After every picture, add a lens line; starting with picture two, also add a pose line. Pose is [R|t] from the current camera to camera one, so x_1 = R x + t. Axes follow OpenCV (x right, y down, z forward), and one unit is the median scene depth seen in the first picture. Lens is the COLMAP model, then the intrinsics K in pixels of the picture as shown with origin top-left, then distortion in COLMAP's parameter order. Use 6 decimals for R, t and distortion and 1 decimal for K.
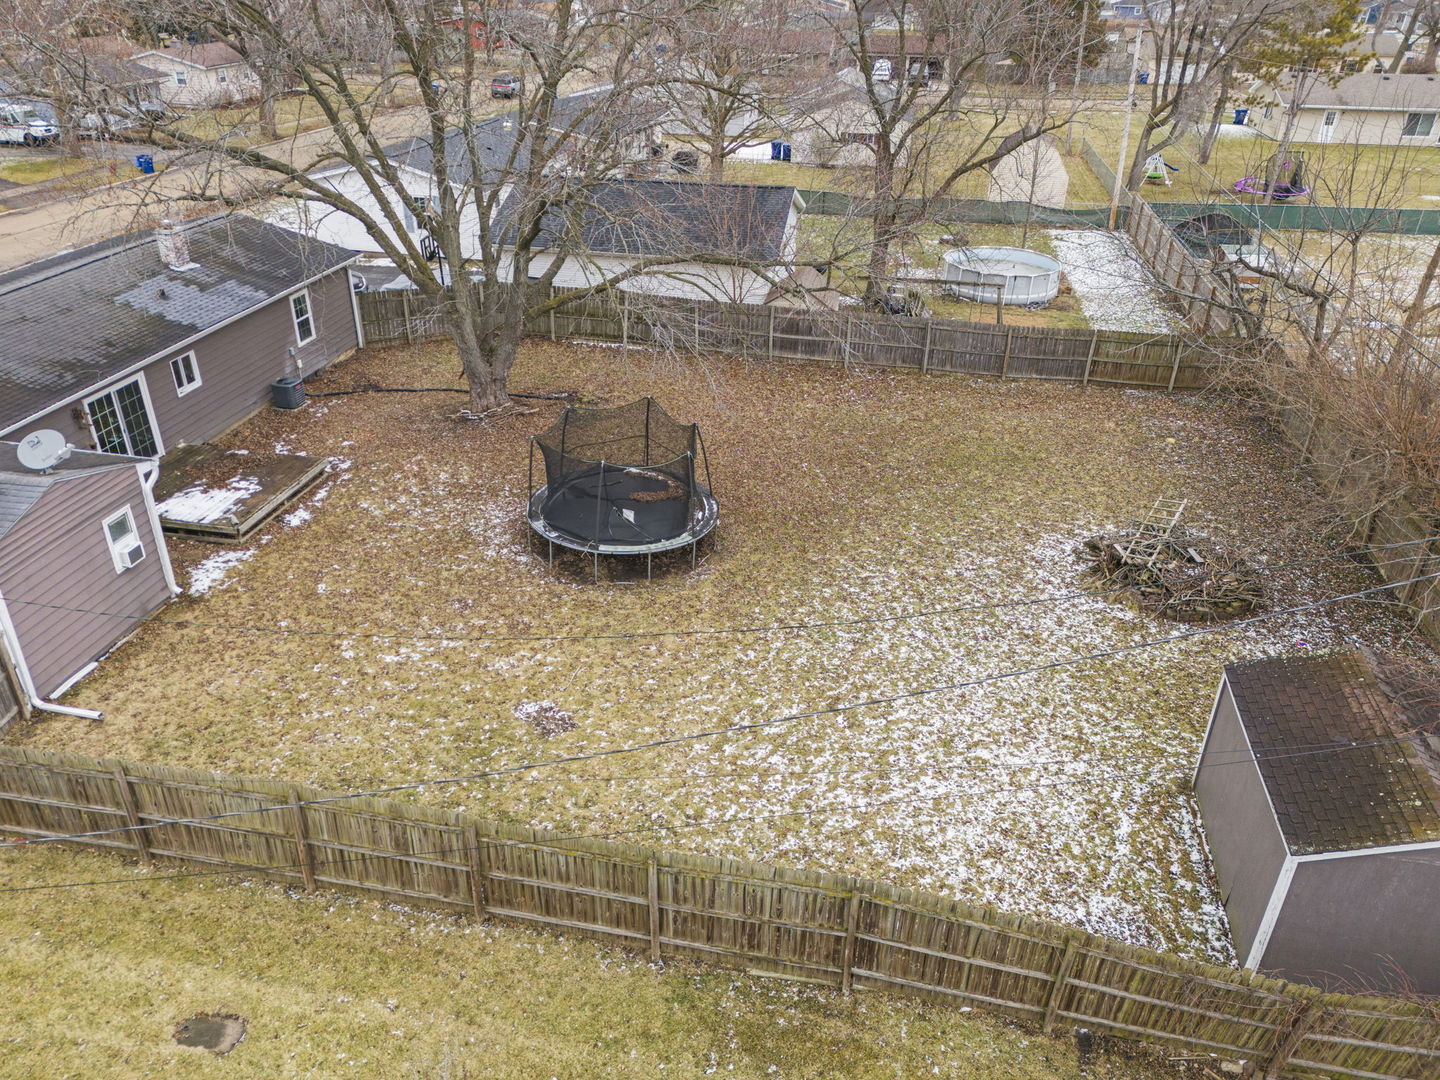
lens RADIAL K [[1062.1, 0, 720.0], [0, 1062.1, 540.0], [0, 0, 1]] dist [0.006740, 0.003252]
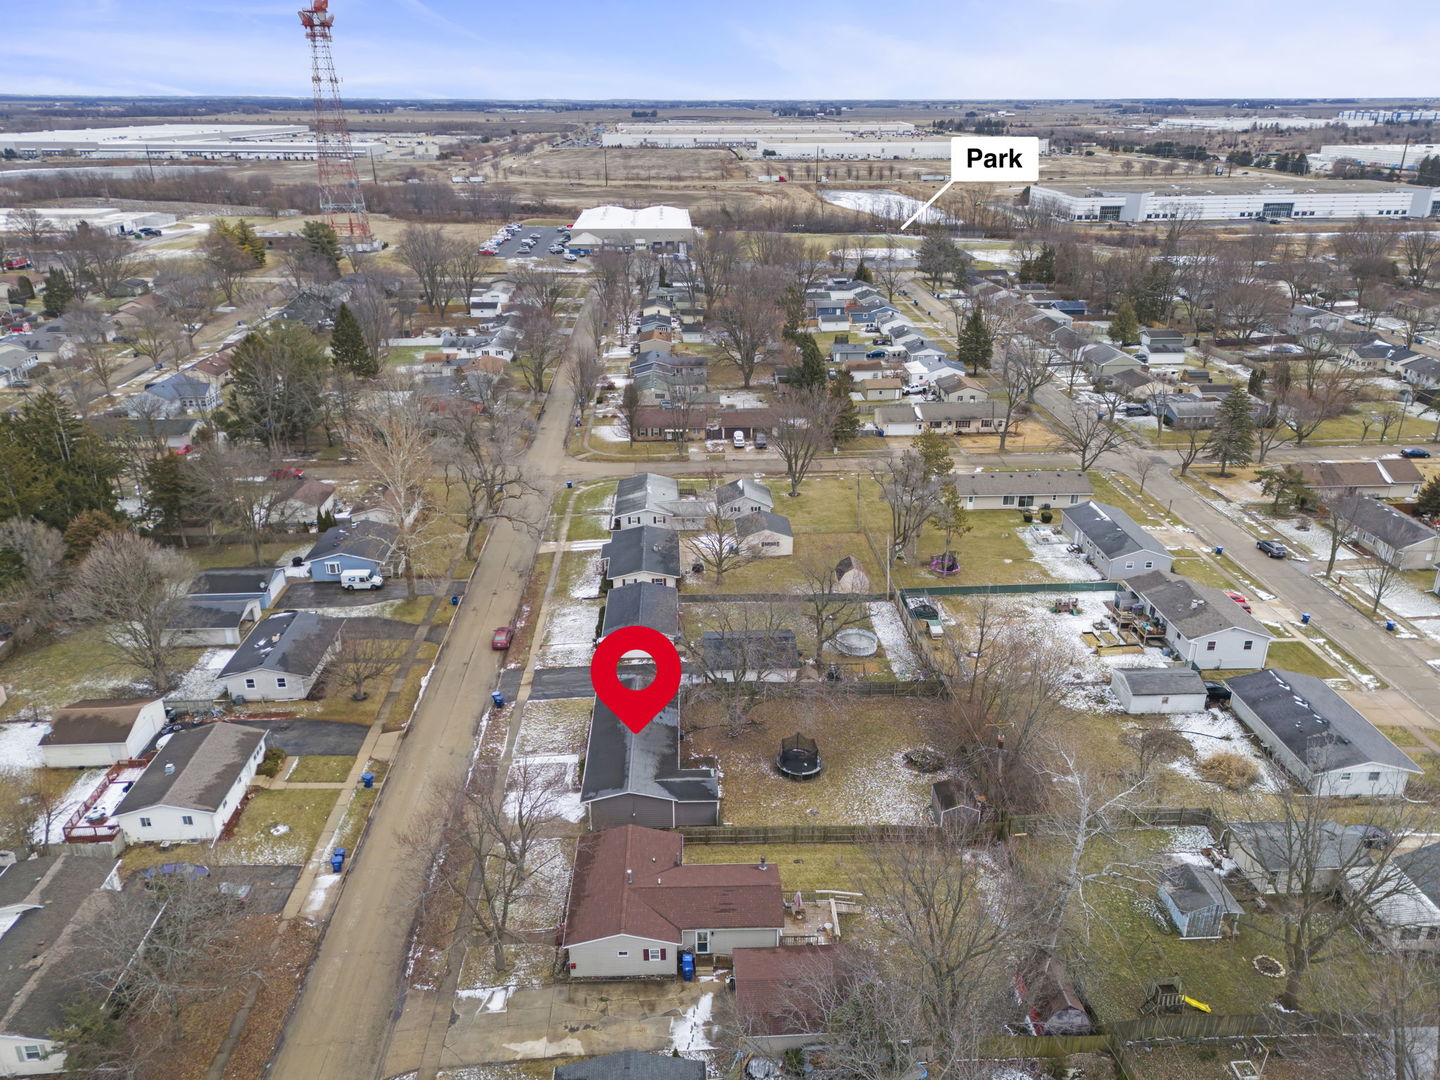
lens RADIAL K [[1062.1, 0, 720.0], [0, 1062.1, 540.0], [0, 0, 1]] dist [0.006740, 0.003252]
pose [[0.974053, -0.091635, 0.206941, -1.315800], [0.113235, 0.989012, -0.095046, -0.590385], [-0.195958, 0.116013, 0.973726, -3.462401]]
